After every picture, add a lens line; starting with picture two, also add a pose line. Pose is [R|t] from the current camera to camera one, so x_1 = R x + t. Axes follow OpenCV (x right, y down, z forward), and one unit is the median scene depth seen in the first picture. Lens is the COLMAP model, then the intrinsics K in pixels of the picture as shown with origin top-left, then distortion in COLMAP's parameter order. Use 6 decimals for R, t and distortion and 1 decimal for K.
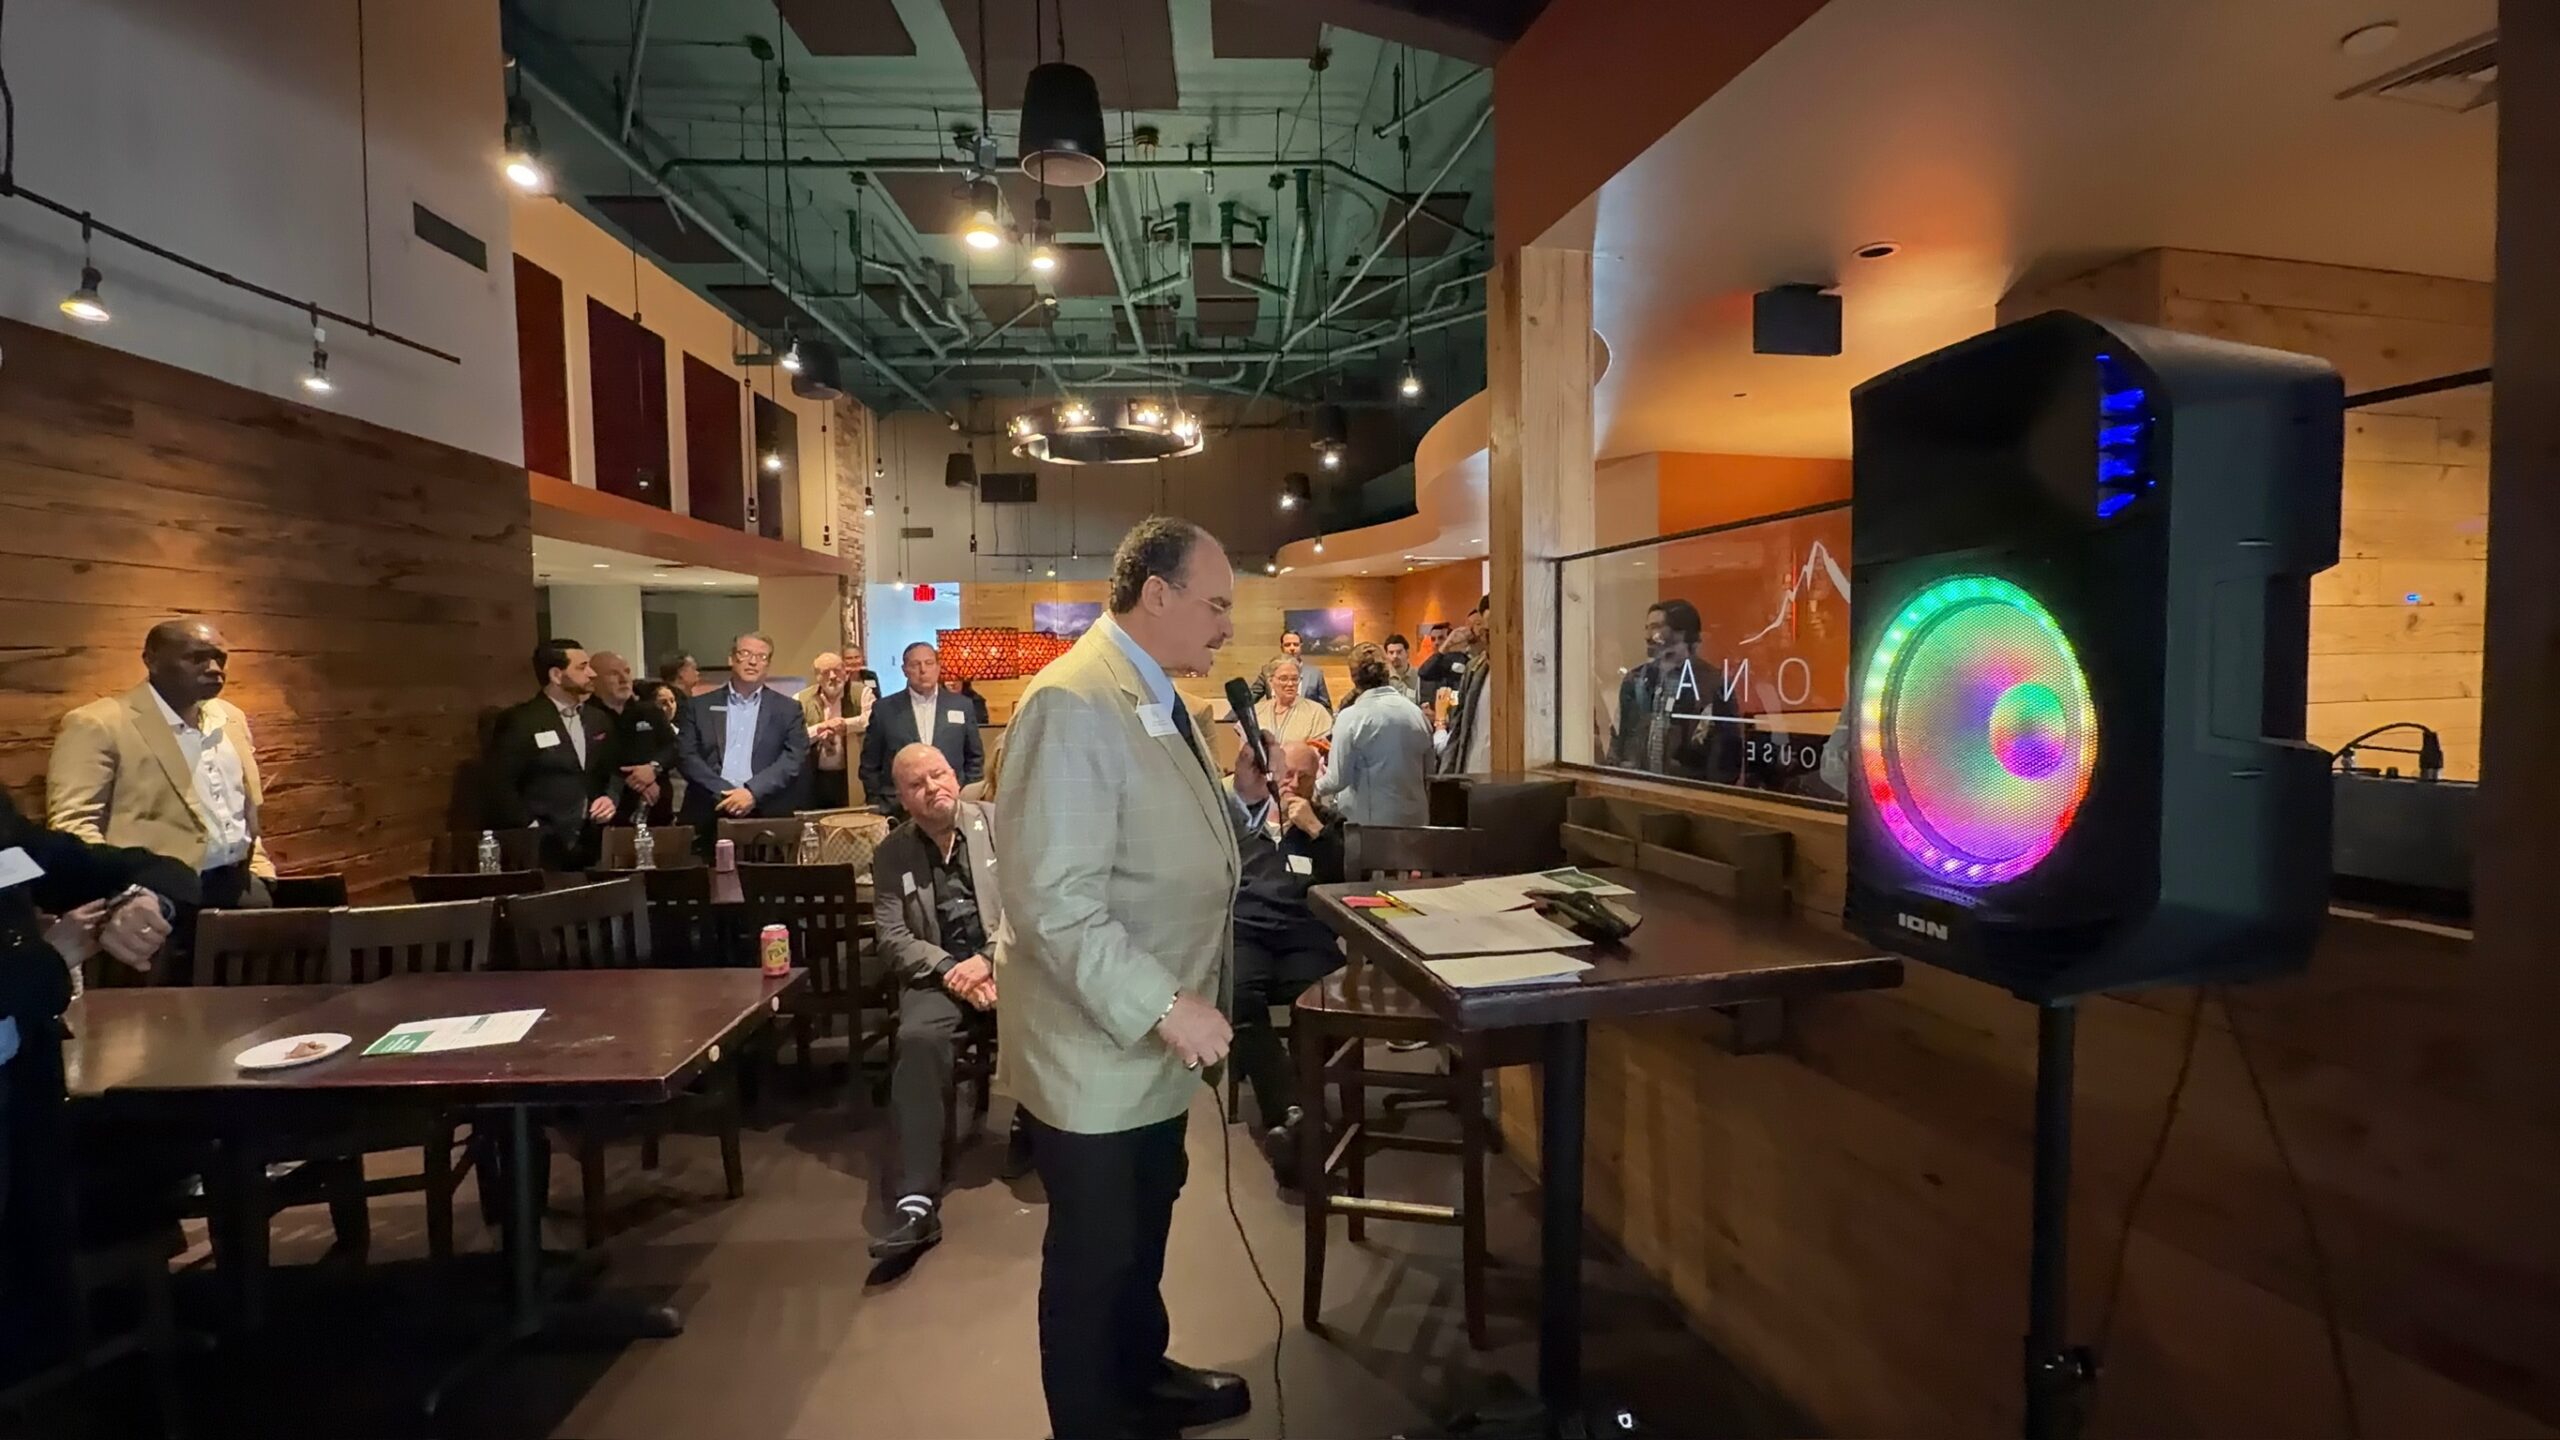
lens RADIAL K [[1112.2, 0, 1277.4], [0, 1112.2, 724.0], [0, 0, 1]] dist [-0.006293, 0.003497]
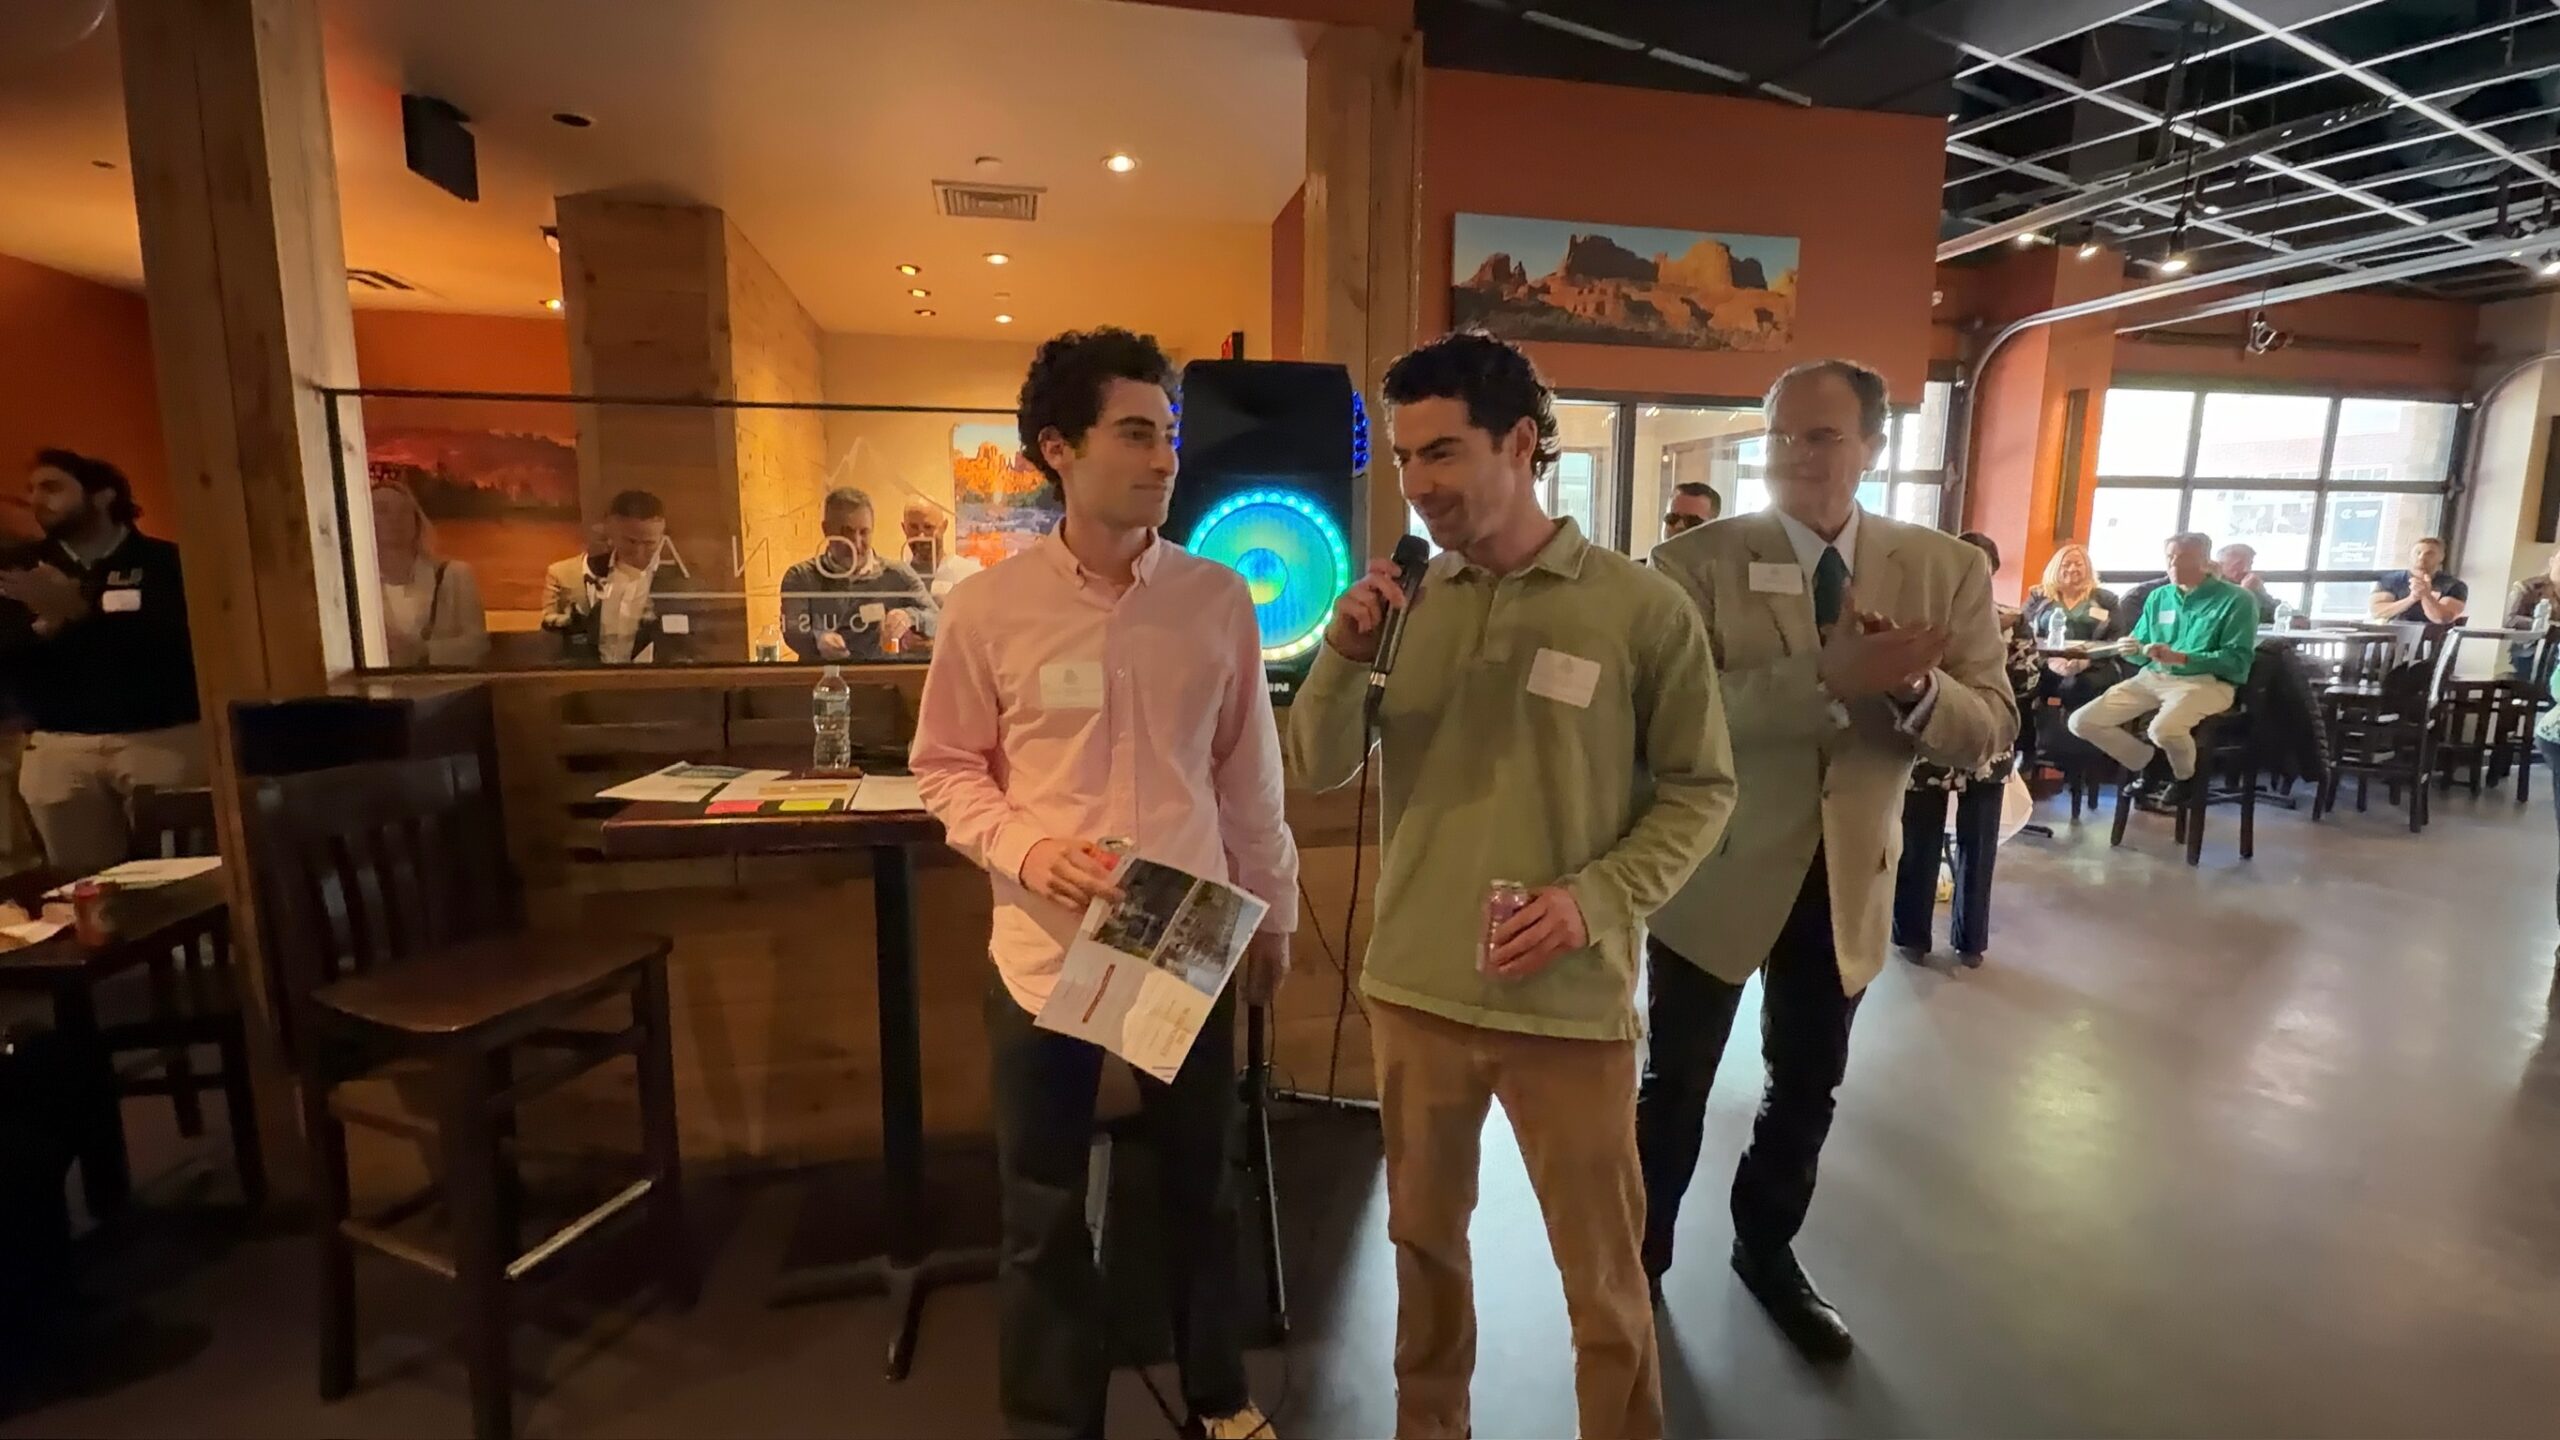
lens RADIAL K [[1112.2, 0, 1291.2], [0, 1112.2, 716.8], [0, 0, 1]] dist [-0.006293, 0.003497]
pose [[0.024078, -0.123837, 0.992010, -0.398069], [0.048471, 0.991276, 0.122569, 0.003925], [-0.998534, 0.045133, 0.029871, 0.298378]]
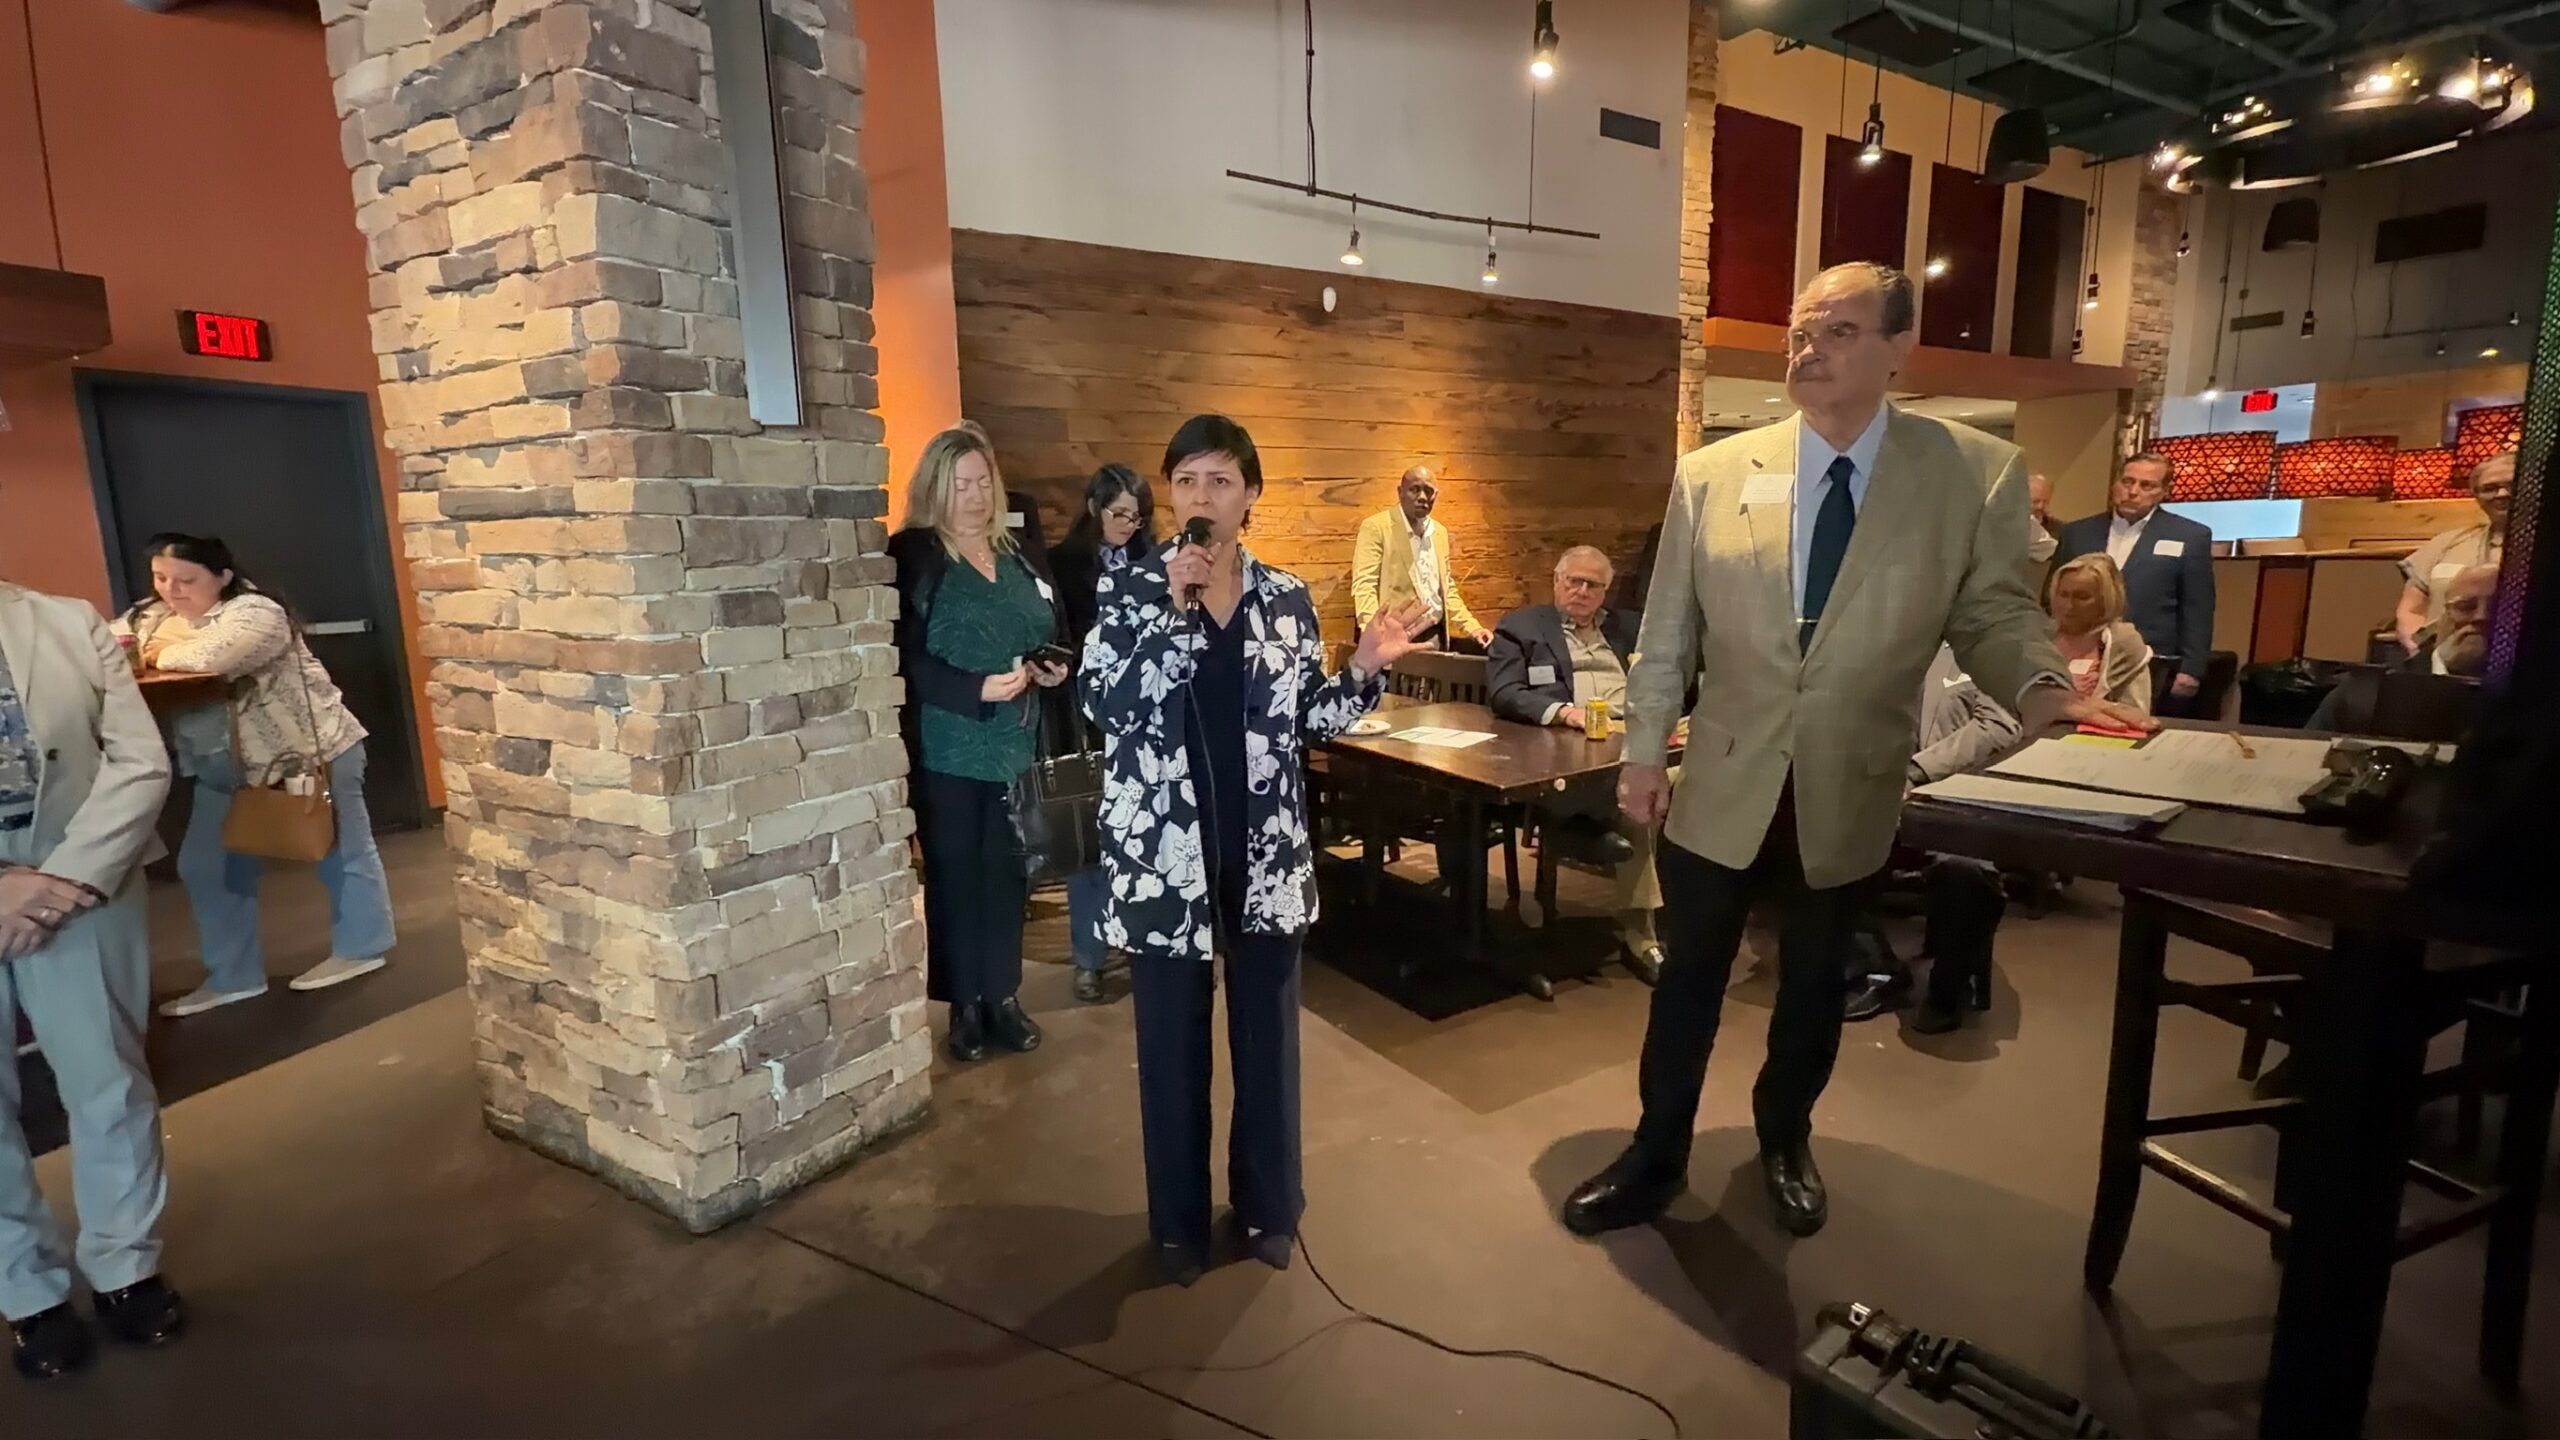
lens RADIAL K [[1112.2, 0, 1276.1], [0, 1112.2, 722.8], [0, 0, 1]] dist [-0.006293, 0.003497]
pose [[0.466572, 0.150246, -0.871629, 0.264799], [-0.033530, 0.987763, 0.152316, 0.032813], [0.883847, -0.041841, 0.465901, 0.096864]]
